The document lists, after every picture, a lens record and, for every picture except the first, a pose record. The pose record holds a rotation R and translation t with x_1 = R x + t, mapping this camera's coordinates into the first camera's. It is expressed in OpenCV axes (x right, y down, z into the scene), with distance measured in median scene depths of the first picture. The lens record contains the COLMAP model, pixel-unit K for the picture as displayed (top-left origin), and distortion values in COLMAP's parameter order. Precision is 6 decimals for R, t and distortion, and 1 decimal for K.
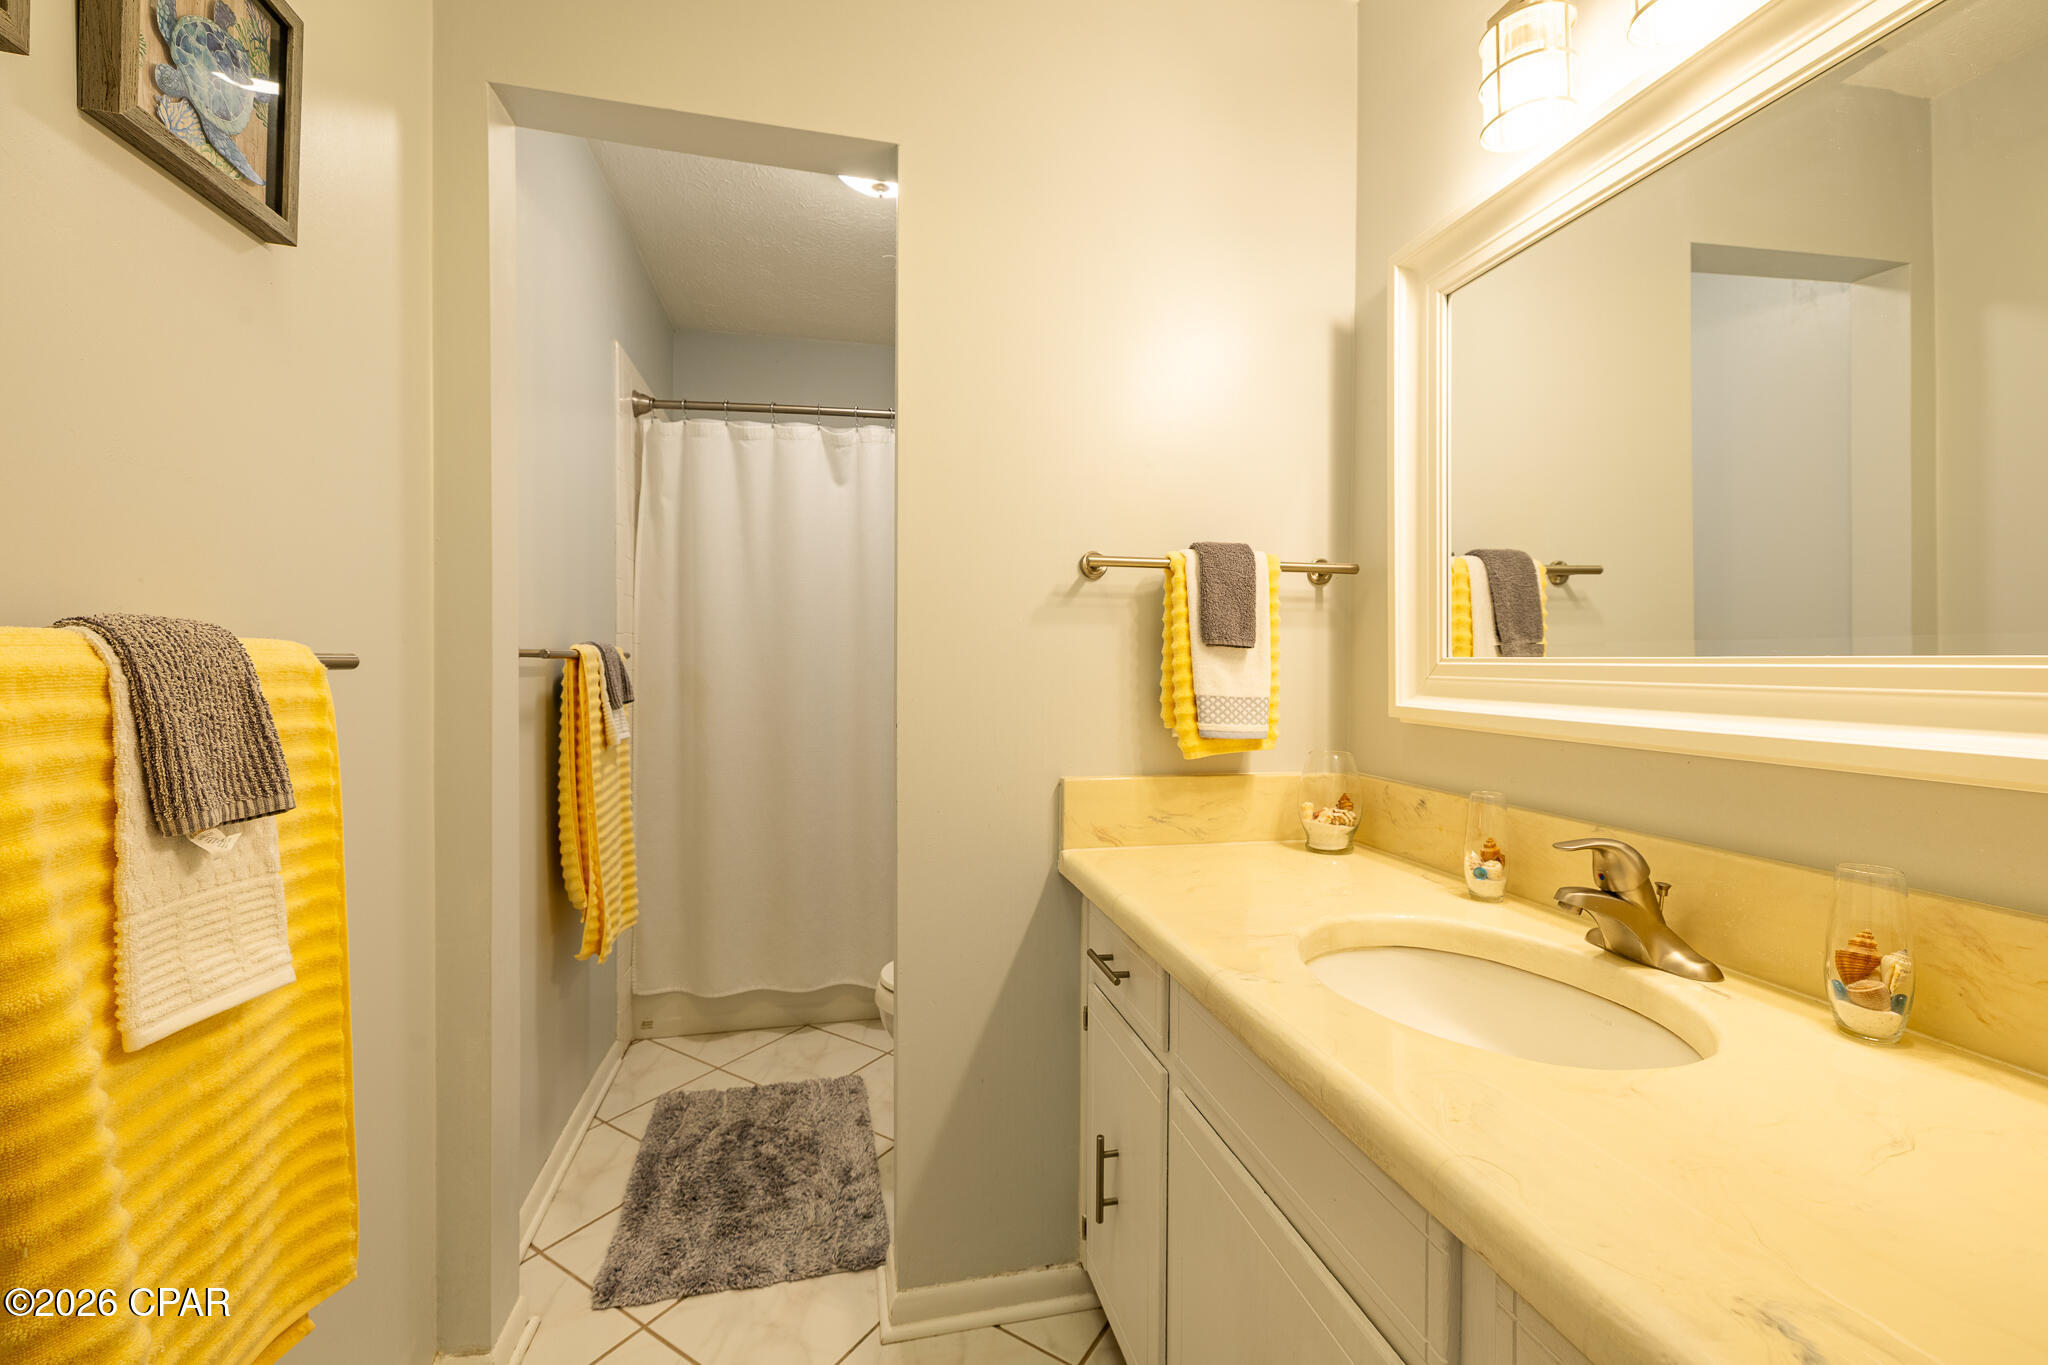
lens RADIAL K [[859.1, 0, 1021.3], [0, 859.1, 665.5], [0, 0, 1]] dist [-0.000079, -0.000263]
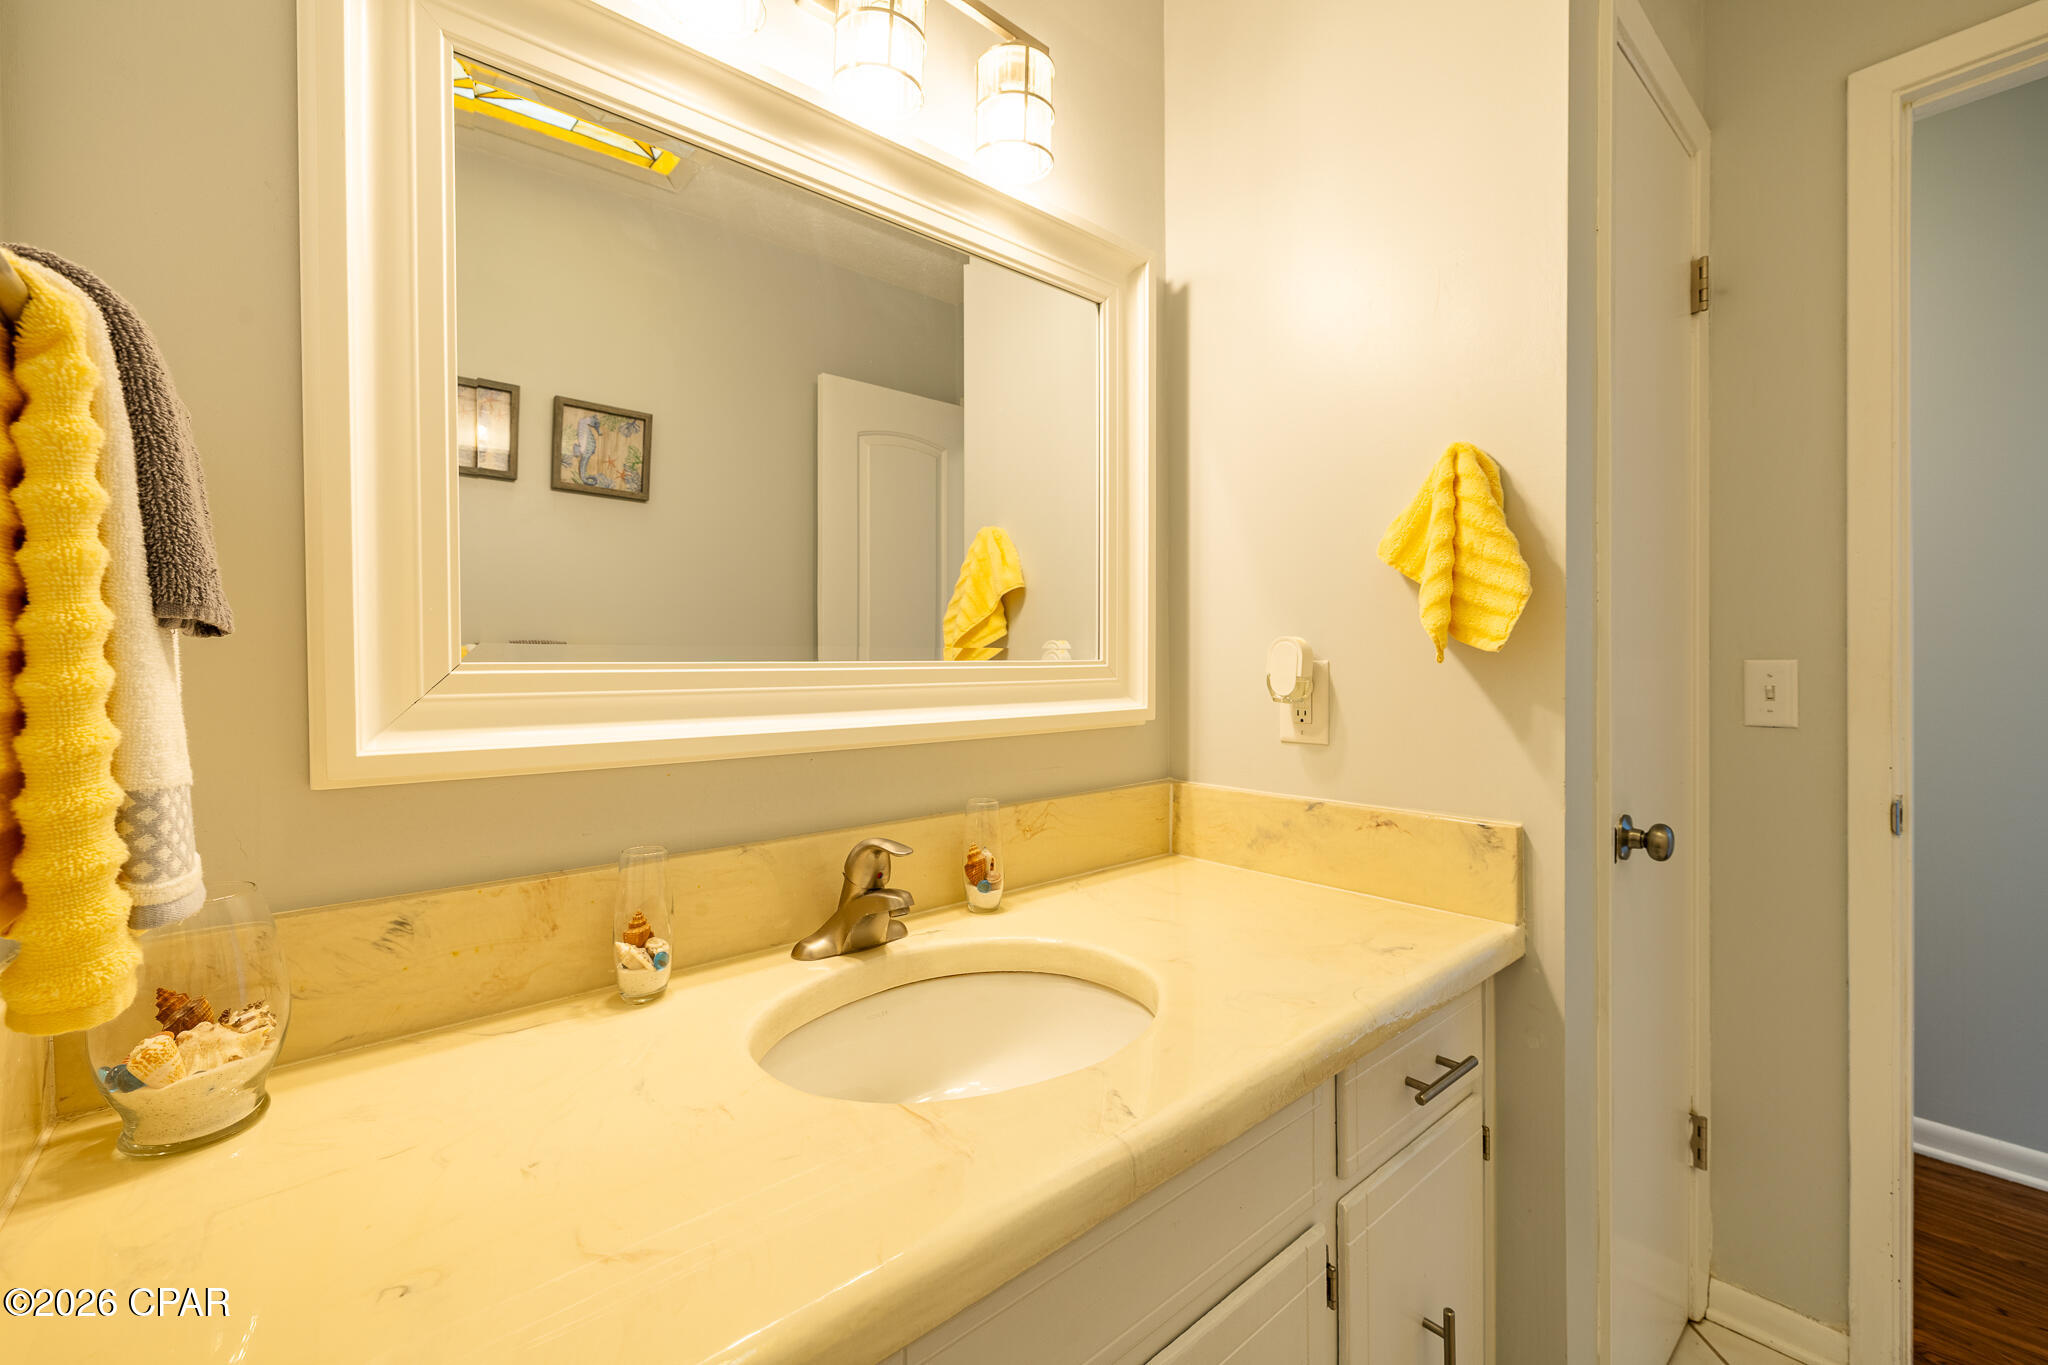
lens RADIAL K [[859.1, 0, 1010.7], [0, 859.1, 669.2], [0, 0, 1]] dist [-0.000079, -0.000263]
pose [[-0.472158, -0.004885, 0.881501, -0.245442], [0.013012, 0.999837, 0.012510, -0.009019], [-0.881418, 0.017377, -0.472017, 1.097402]]
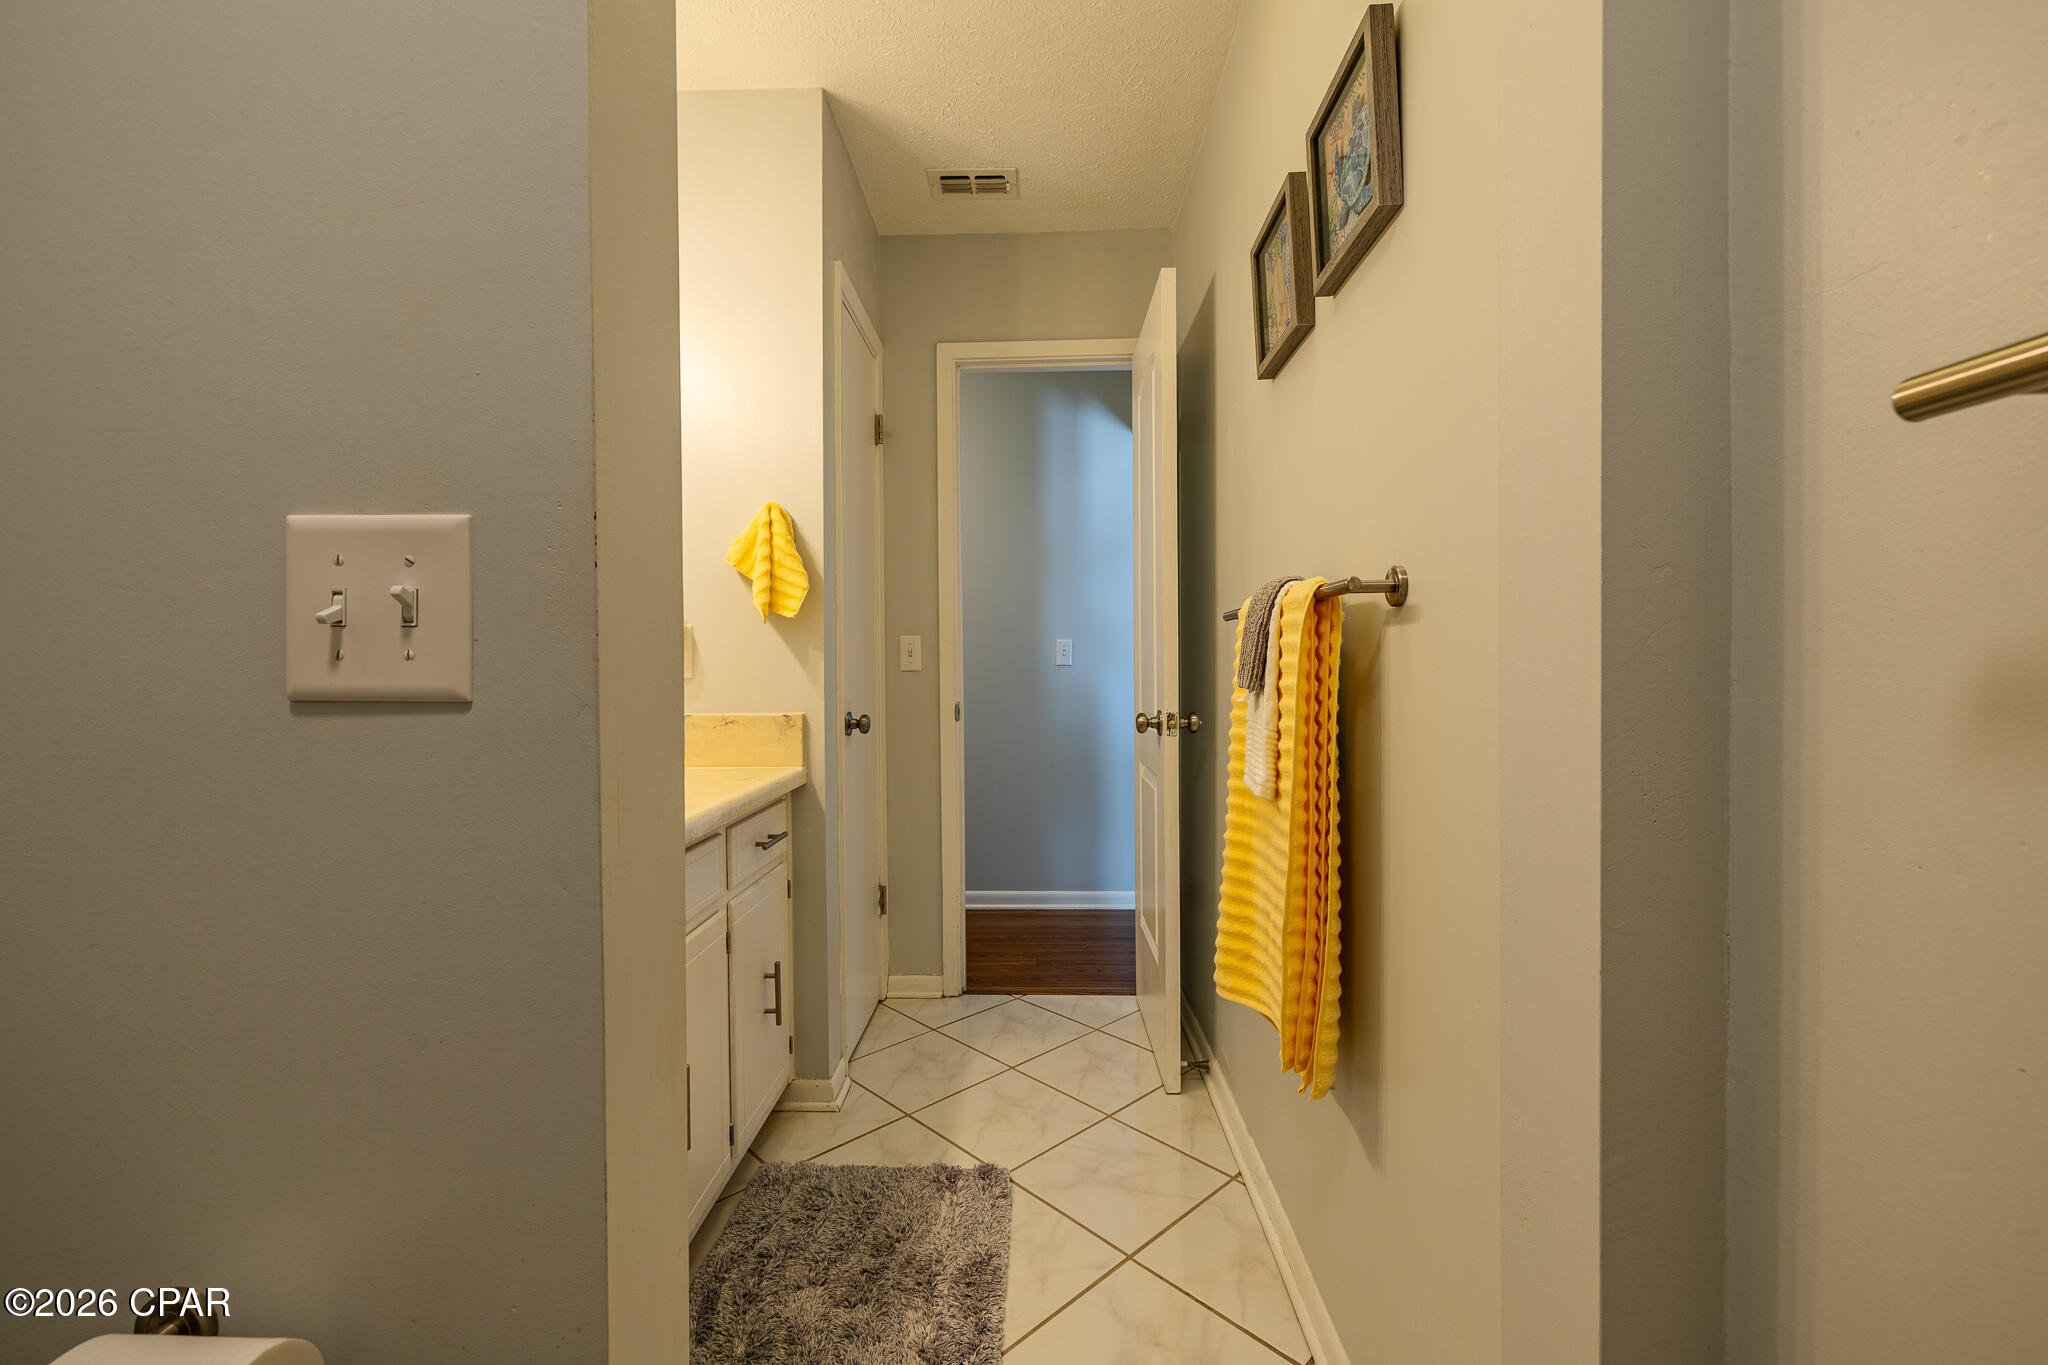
lens RADIAL K [[859.1, 0, 1019.9], [0, 859.1, 676.1], [0, 0, 1]] dist [-0.000079, -0.000263]
pose [[-0.969445, 0.004515, 0.245267, -0.513227], [0.008903, 0.999819, 0.016787, 0.073561], [-0.245147, 0.018458, -0.969310, 1.698237]]
